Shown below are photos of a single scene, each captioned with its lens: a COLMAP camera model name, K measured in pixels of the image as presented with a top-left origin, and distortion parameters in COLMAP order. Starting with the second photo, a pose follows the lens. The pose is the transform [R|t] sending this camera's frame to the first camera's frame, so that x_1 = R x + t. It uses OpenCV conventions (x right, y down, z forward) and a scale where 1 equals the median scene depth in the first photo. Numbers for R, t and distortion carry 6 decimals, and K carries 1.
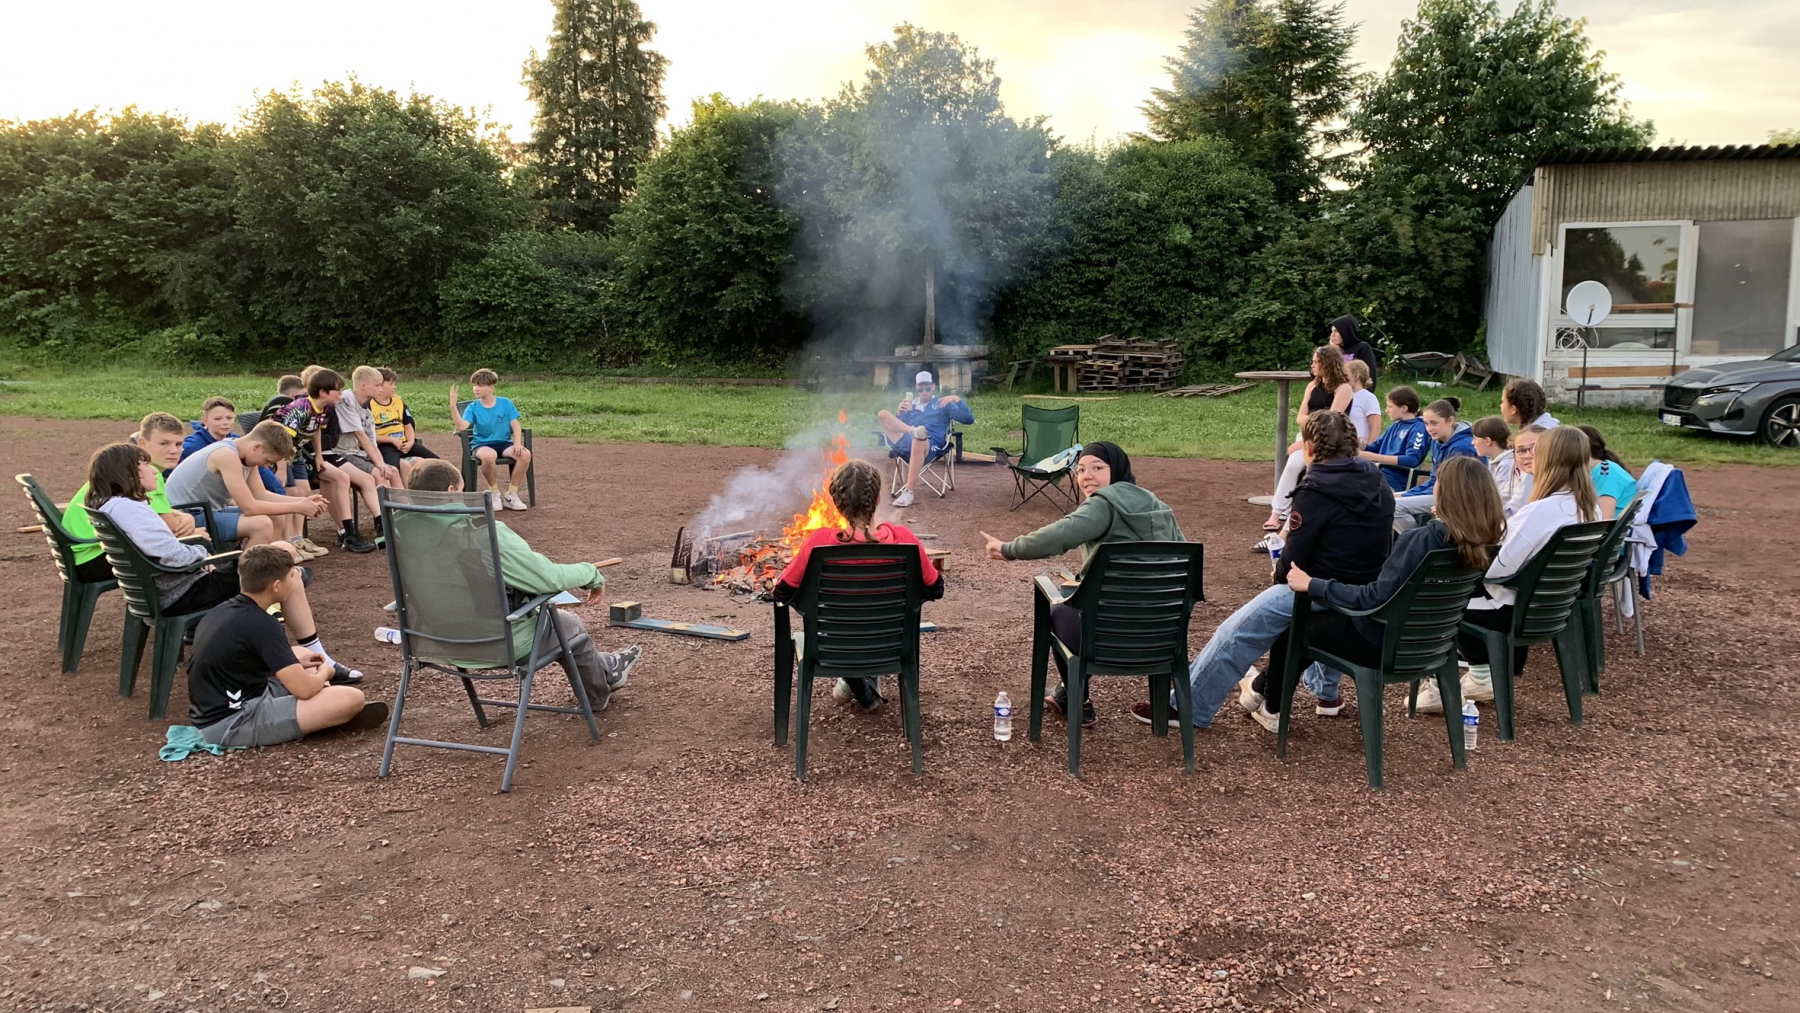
lens RADIAL K [[1371.4, 0, 890.8], [0, 1371.4, 501.0], [0, 0, 1]] dist [0.043622, -0.021426]
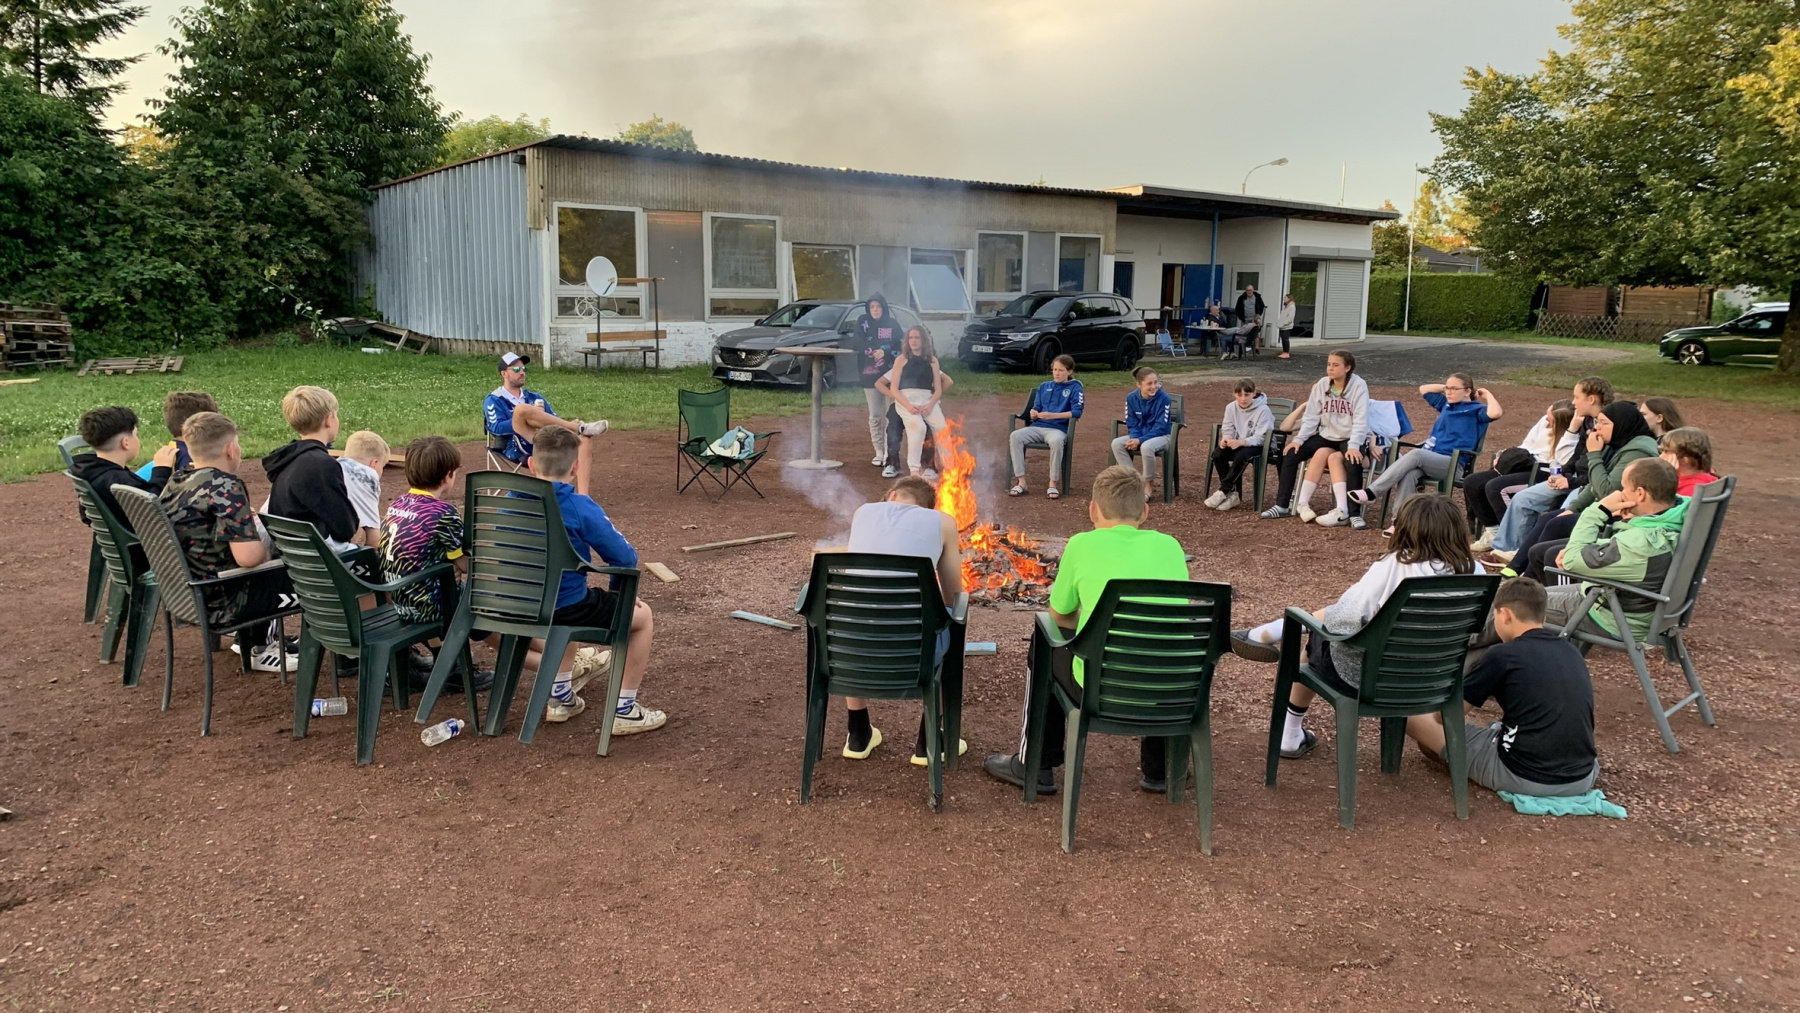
lens RADIAL K [[1371.4, 0, 901.1], [0, 1371.4, 510.0], [0, 0, 1]] dist [0.043622, -0.021426]
pose [[0.479695, -0.131851, 0.867472, -0.371782], [0.099388, 0.990447, 0.095583, -0.035875], [-0.871788, 0.040366, 0.488217, 0.239523]]
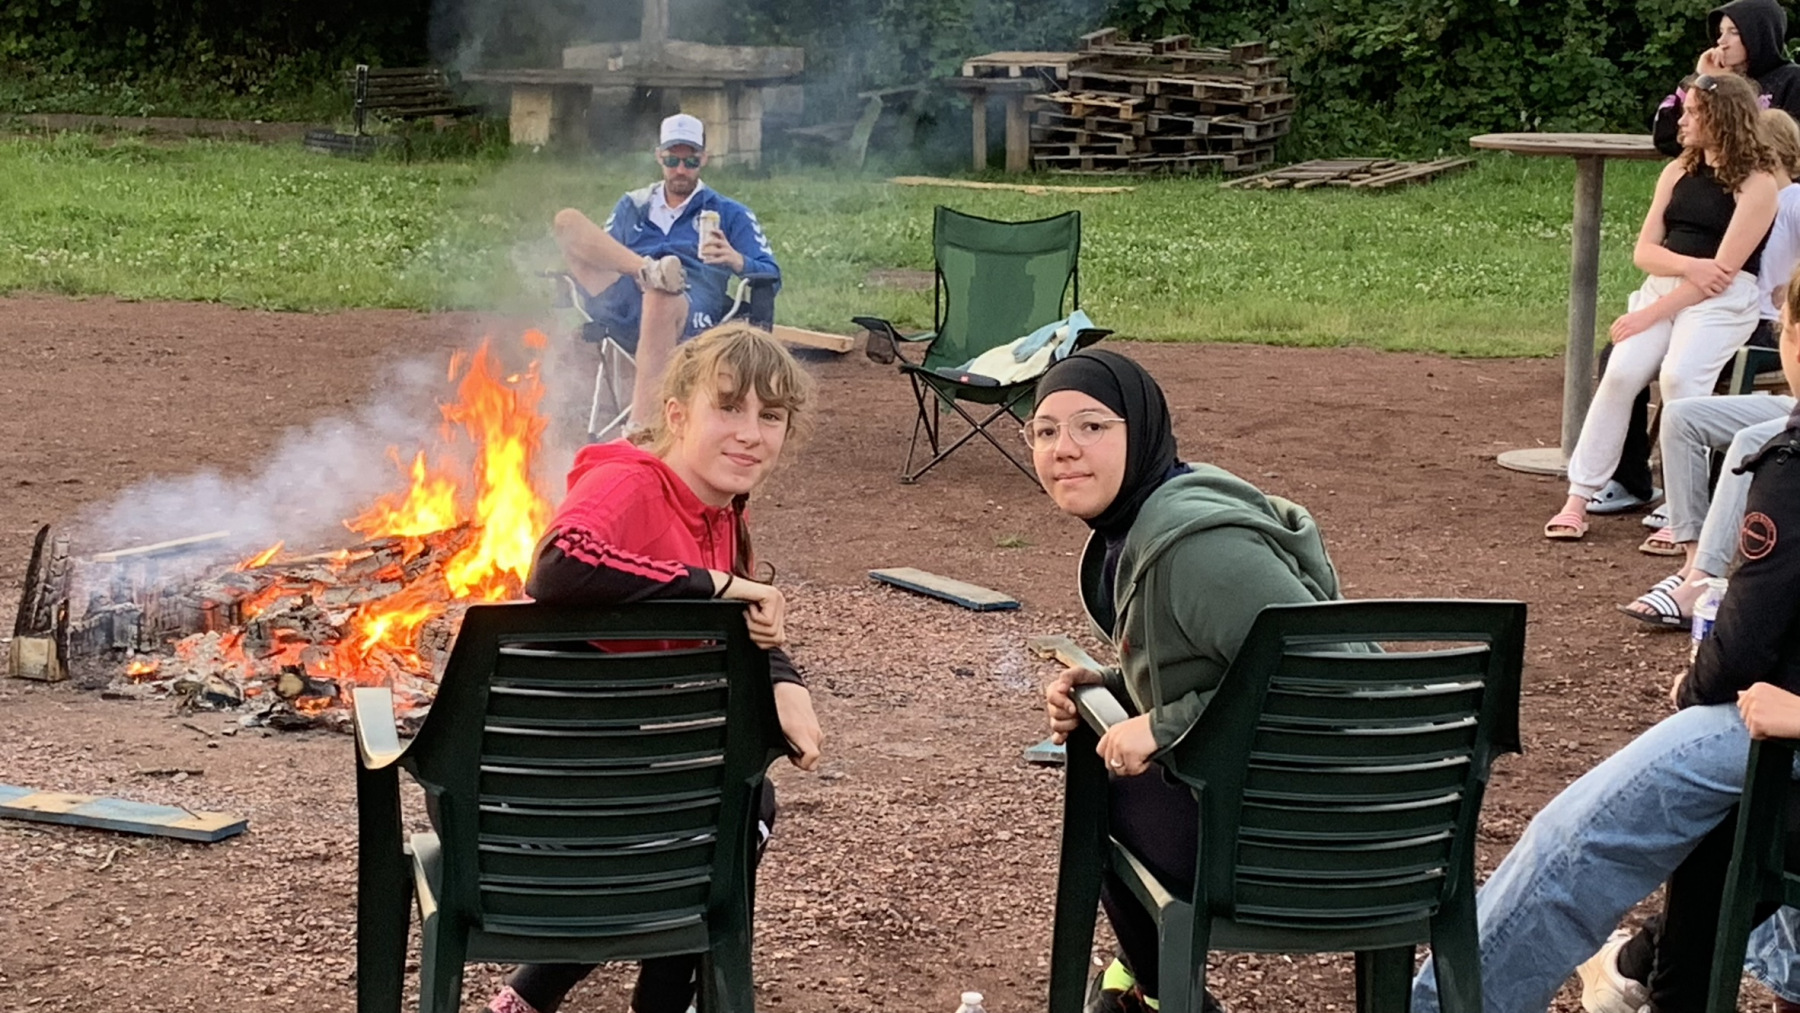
lens RADIAL K [[3427.3, 0, 906.9], [0, 3427.3, 510.0], [0, 0, 1]] dist [0.065254, 0.000000]
pose [[0.993236, 0.007690, 0.115857, -0.016283], [-0.010237, 0.999718, 0.021408, -0.004098], [-0.115660, -0.022450, 0.993035, 0.031634]]
